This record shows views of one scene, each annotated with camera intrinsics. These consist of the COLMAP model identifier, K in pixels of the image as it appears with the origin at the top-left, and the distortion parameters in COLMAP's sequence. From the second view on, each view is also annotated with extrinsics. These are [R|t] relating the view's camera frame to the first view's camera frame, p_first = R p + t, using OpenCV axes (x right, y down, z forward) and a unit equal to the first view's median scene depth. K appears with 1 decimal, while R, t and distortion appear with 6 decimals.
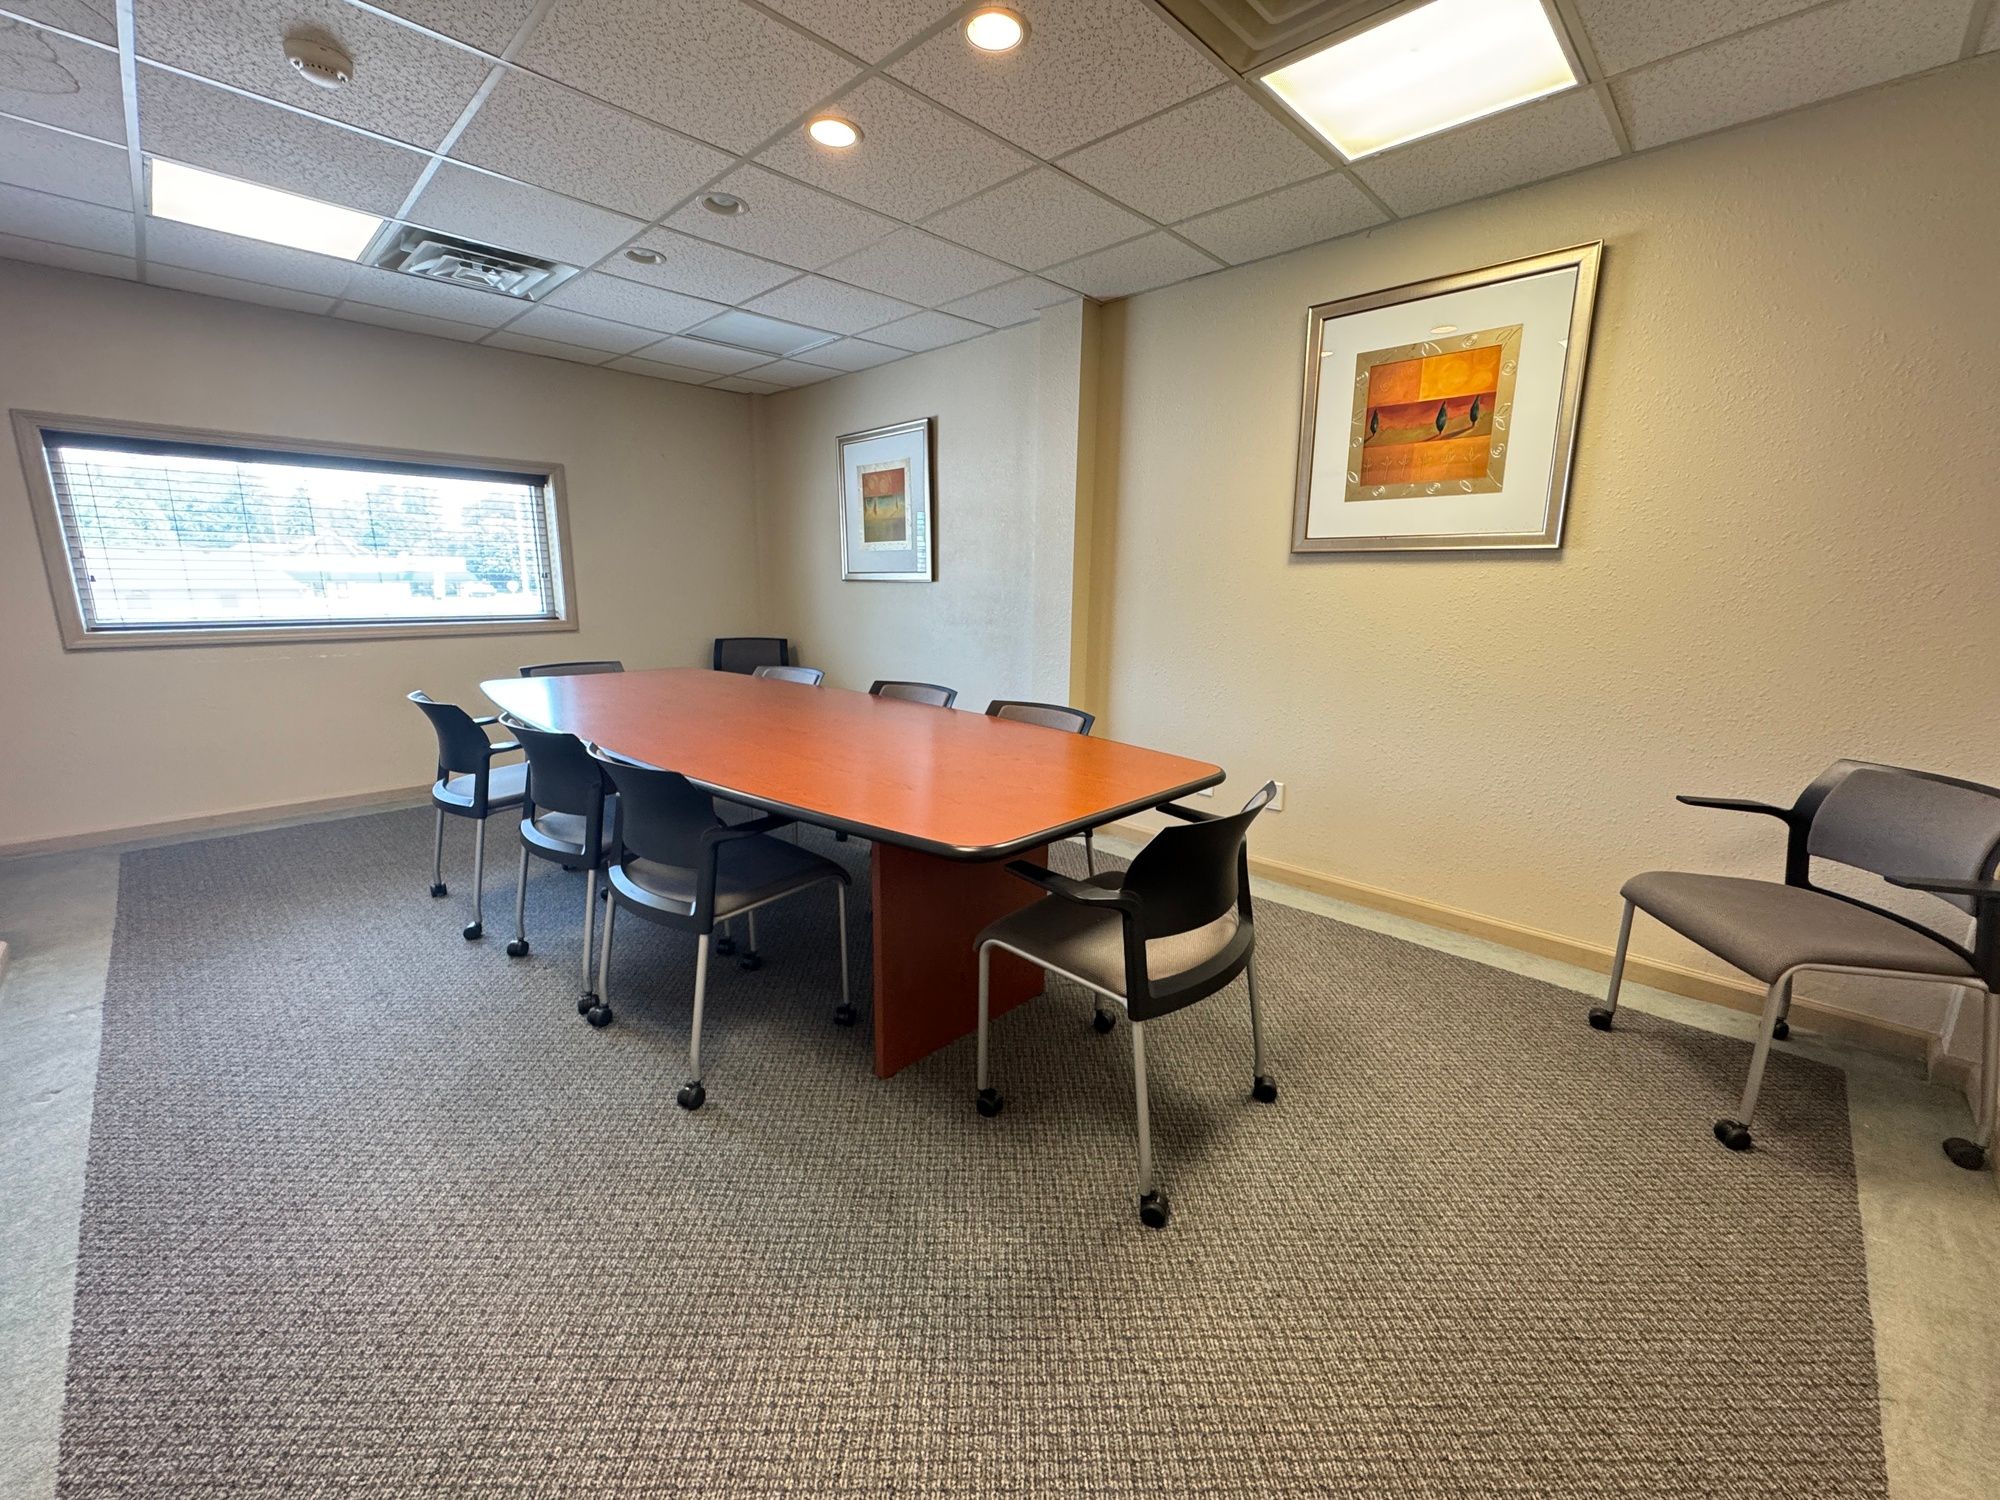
lens RADIAL K [[794.0, 0, 1001.5], [0, 794.0, 747.8], [0, 0, 1]] dist [-0.003940, -0.000041]
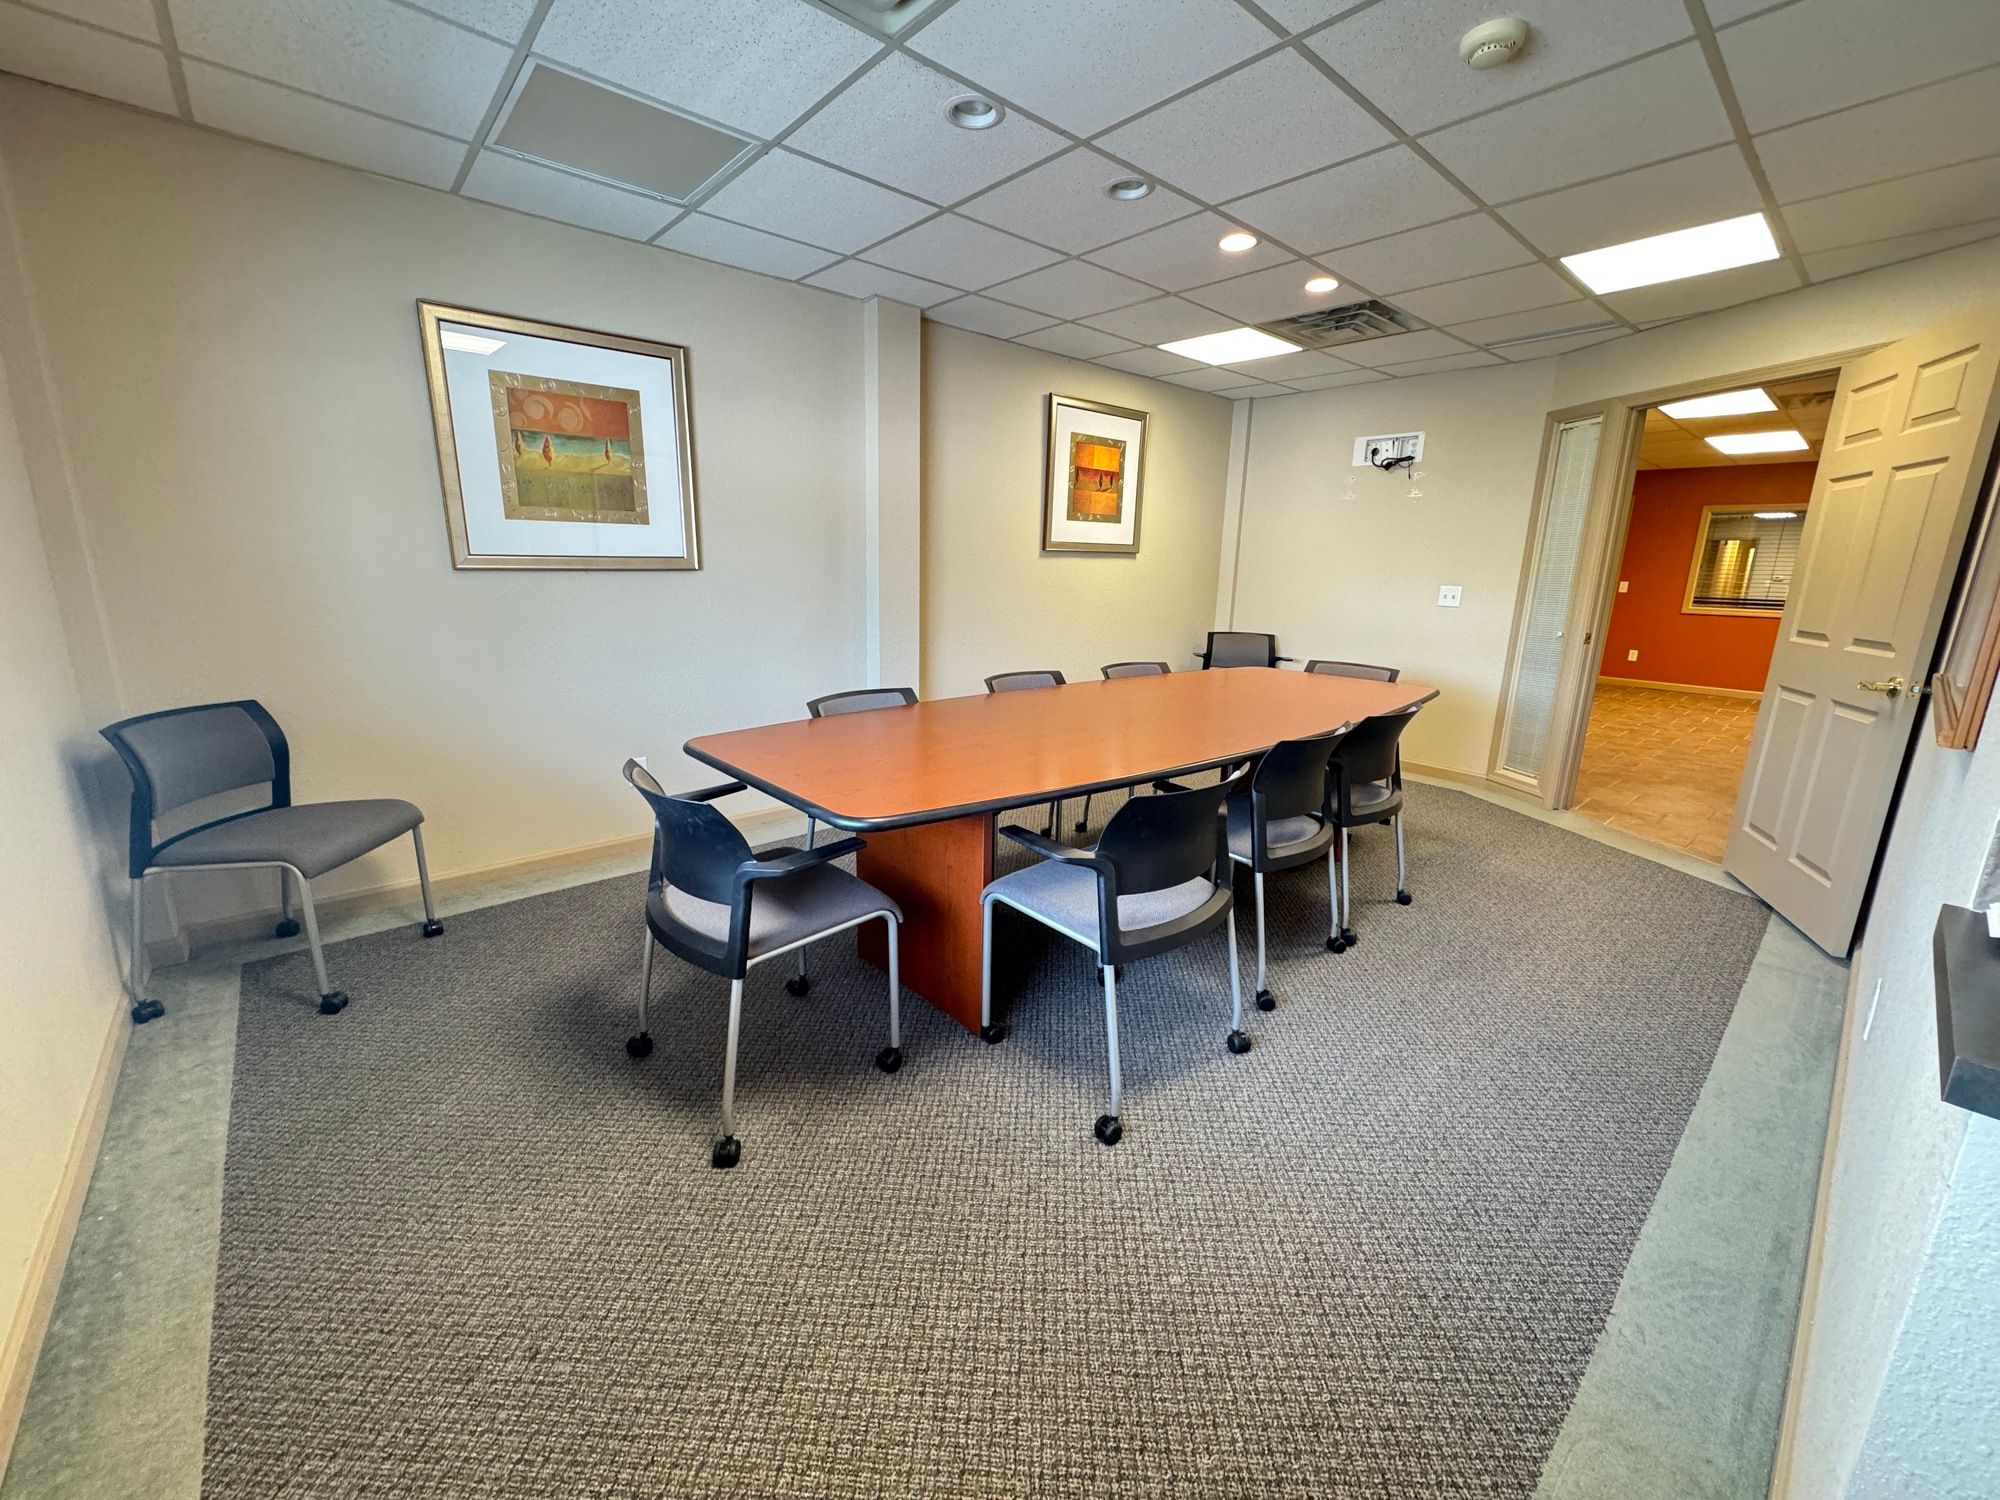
lens RADIAL K [[794.0, 0, 1001.5], [0, 794.0, 747.8], [0, 0, 1]] dist [-0.003940, -0.000041]
pose [[0.083408, -0.239394, 0.967333, -1.251726], [0.186499, 0.957314, 0.220834, -0.242636], [-0.978908, 0.161987, 0.124495, 0.984118]]
